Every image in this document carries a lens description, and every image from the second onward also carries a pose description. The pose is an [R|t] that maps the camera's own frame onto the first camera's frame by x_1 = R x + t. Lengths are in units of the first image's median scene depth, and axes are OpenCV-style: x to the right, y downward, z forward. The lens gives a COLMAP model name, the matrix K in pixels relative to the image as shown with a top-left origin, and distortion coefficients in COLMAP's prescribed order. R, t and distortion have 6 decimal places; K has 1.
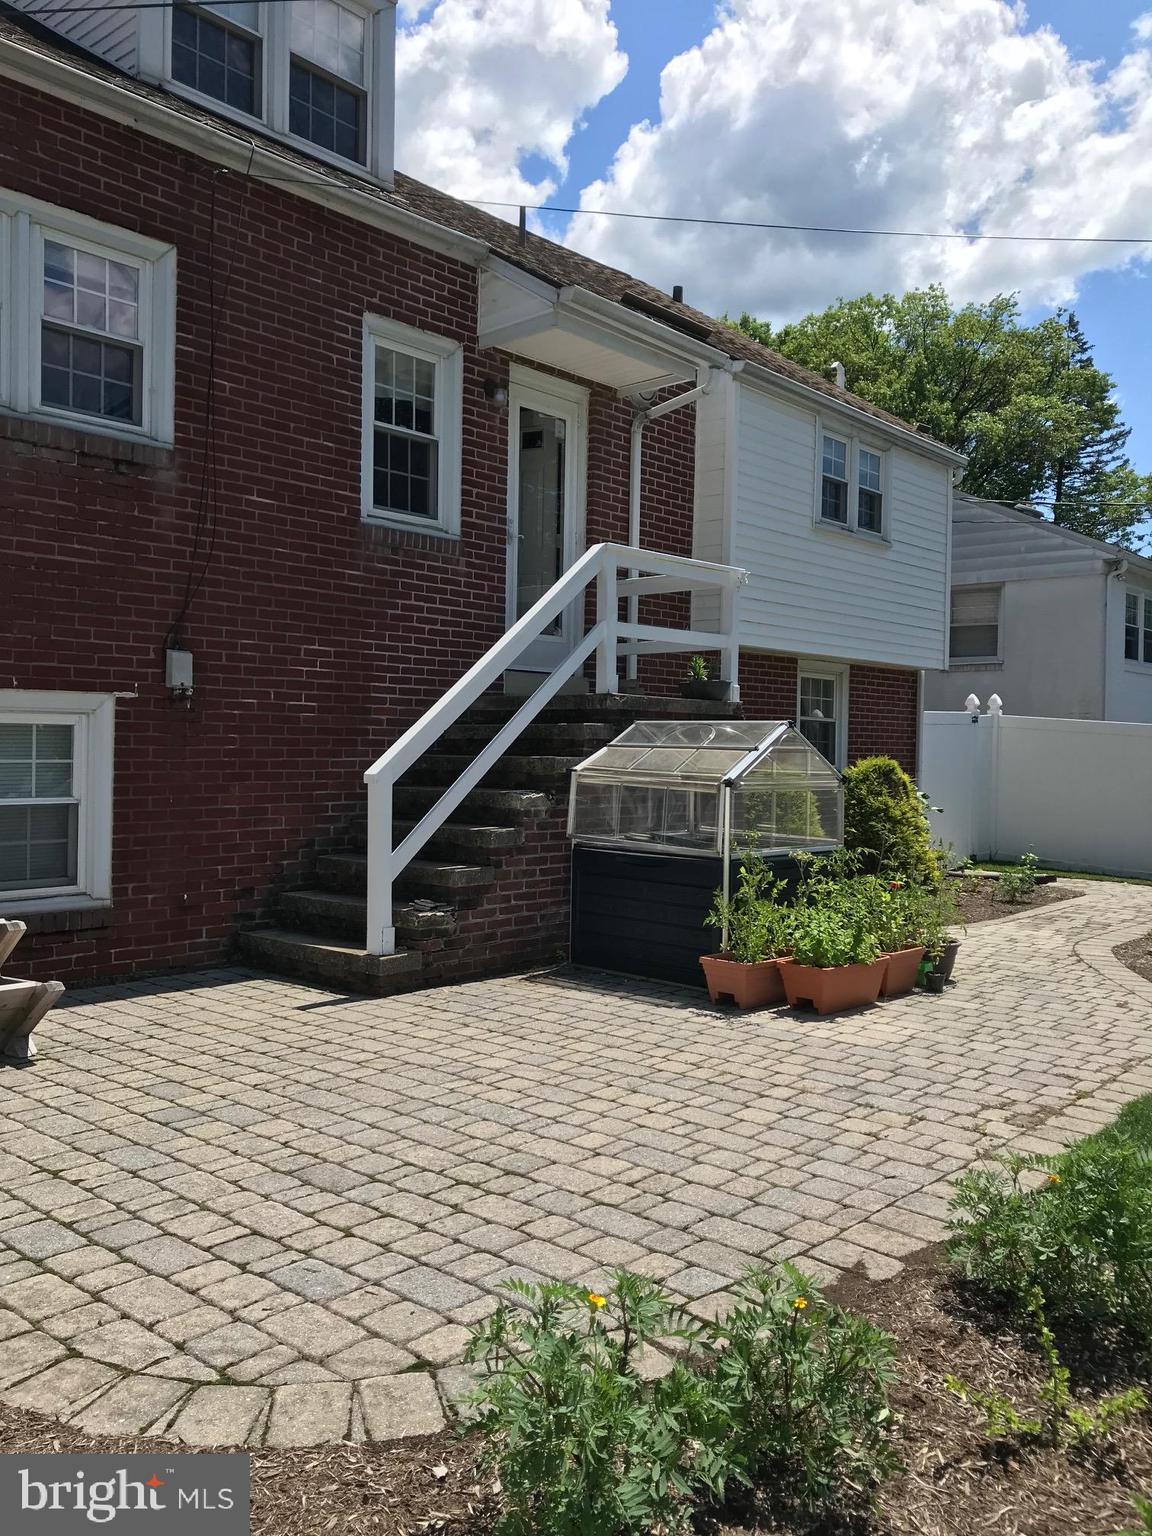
lens RADIAL K [[1262.9, 0, 584.5], [0, 1262.9, 761.7], [0, 0, 1]] dist [0.065828, -0.103316]
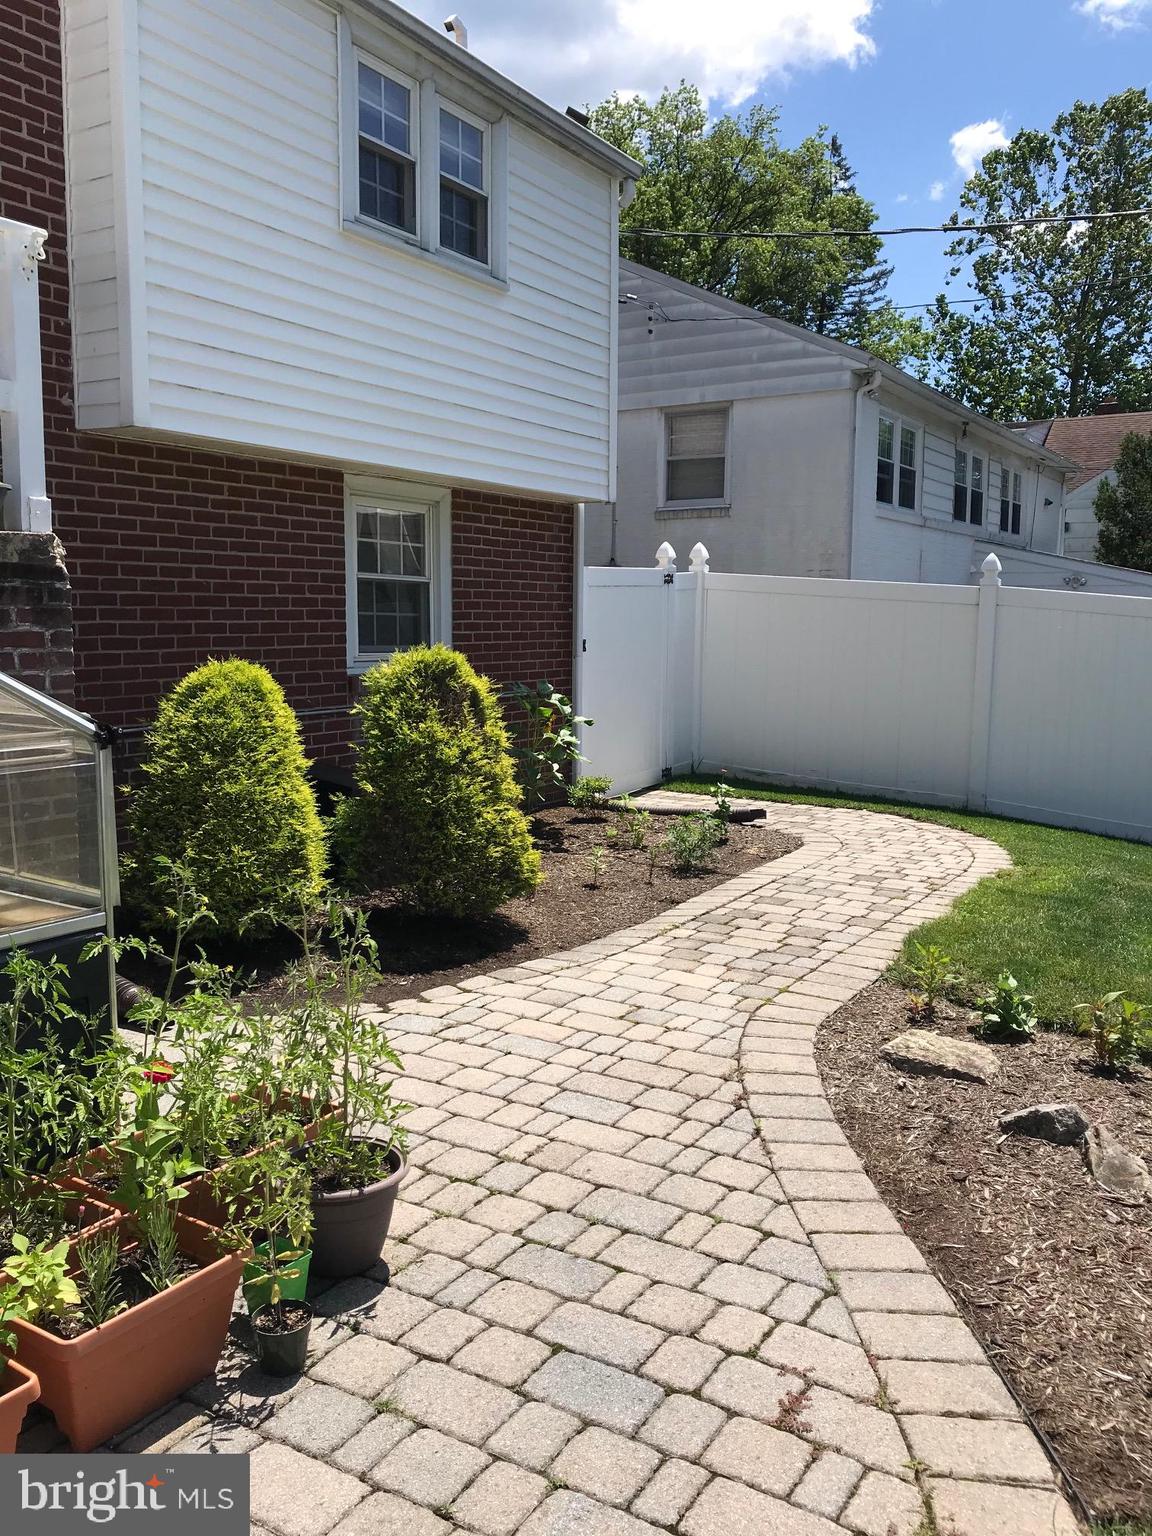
lens RADIAL K [[1262.9, 0, 581.7], [0, 1262.9, 757.4], [0, 0, 1]] dist [0.065828, -0.103316]
pose [[0.985937, -0.028747, 0.164629, 0.169687], [0.011587, 0.994482, 0.104261, -0.009980], [-0.166718, -0.100887, 0.980830, 0.372594]]
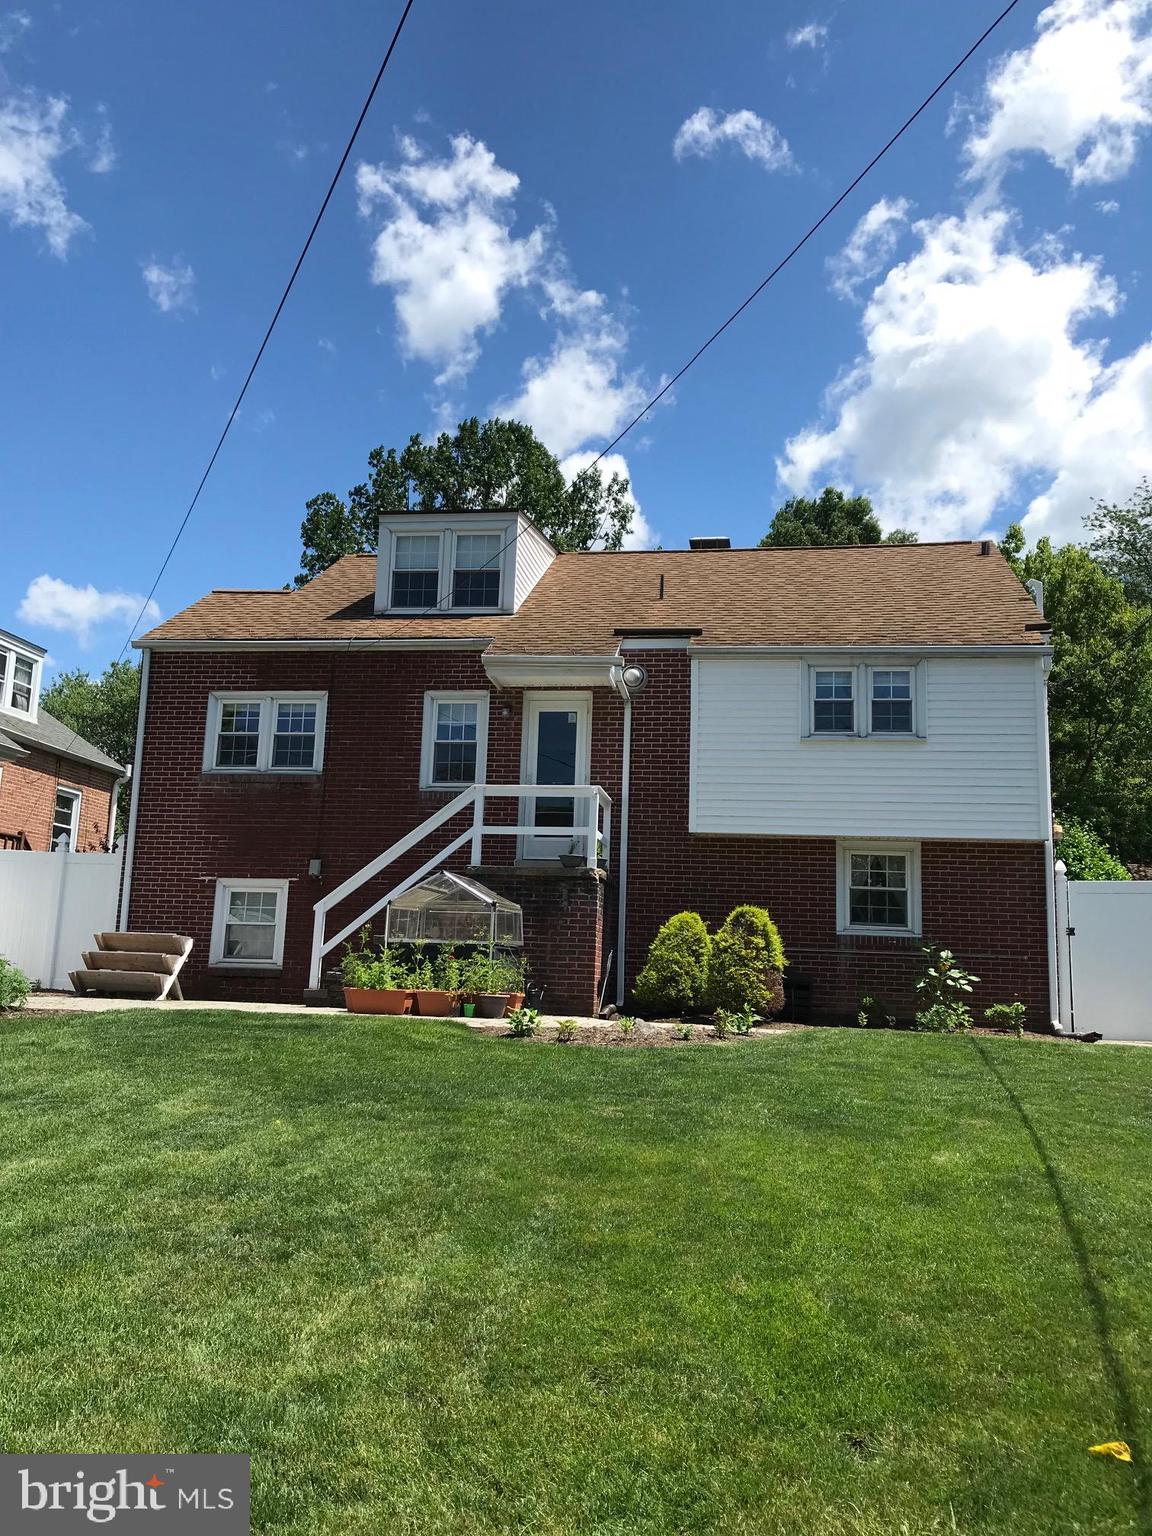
lens RADIAL K [[1262.9, 0, 575.6], [0, 1262.9, 755.2], [0, 0, 1]] dist [0.065828, -0.103316]
pose [[0.535938, -0.148330, -0.831125, 1.057245], [-0.037313, 0.979322, -0.198839, 0.094255], [0.843432, 0.137577, 0.519321, 0.100379]]
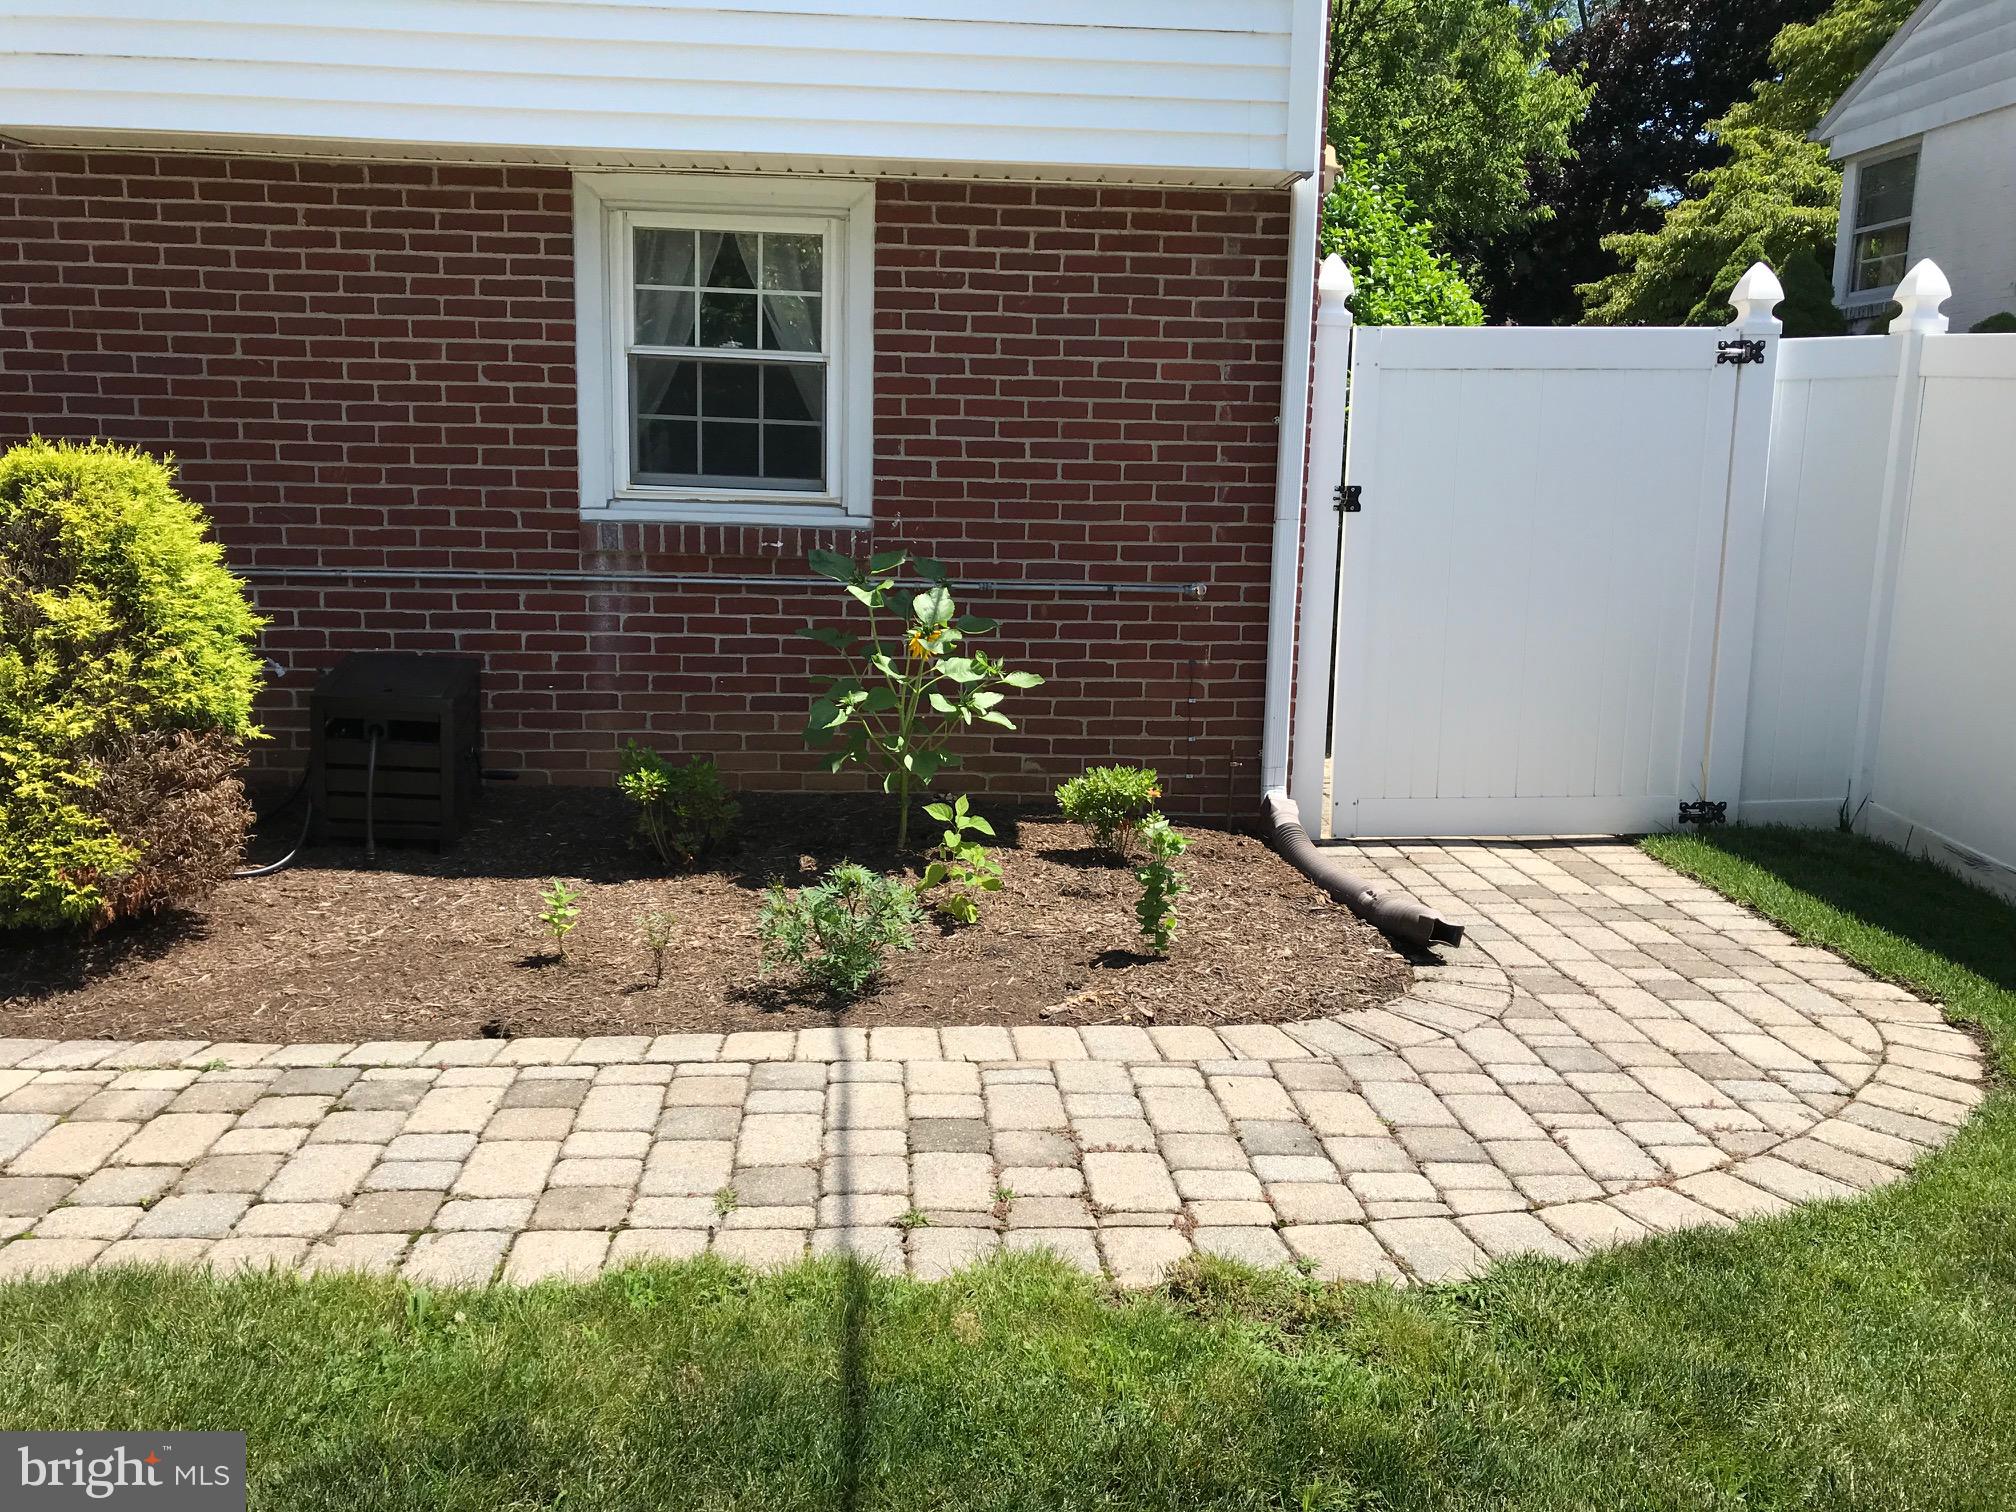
lens RADIAL K [[1657.5, 0, 974.5], [0, 1657.5, 740.0], [0, 0, 1]] dist [0.065828, -0.103316]
pose [[0.704683, 0.113833, -0.700332, 0.558978], [-0.017358, 0.989517, 0.143371, 0.004197], [0.709310, -0.088874, 0.699271, 0.716277]]
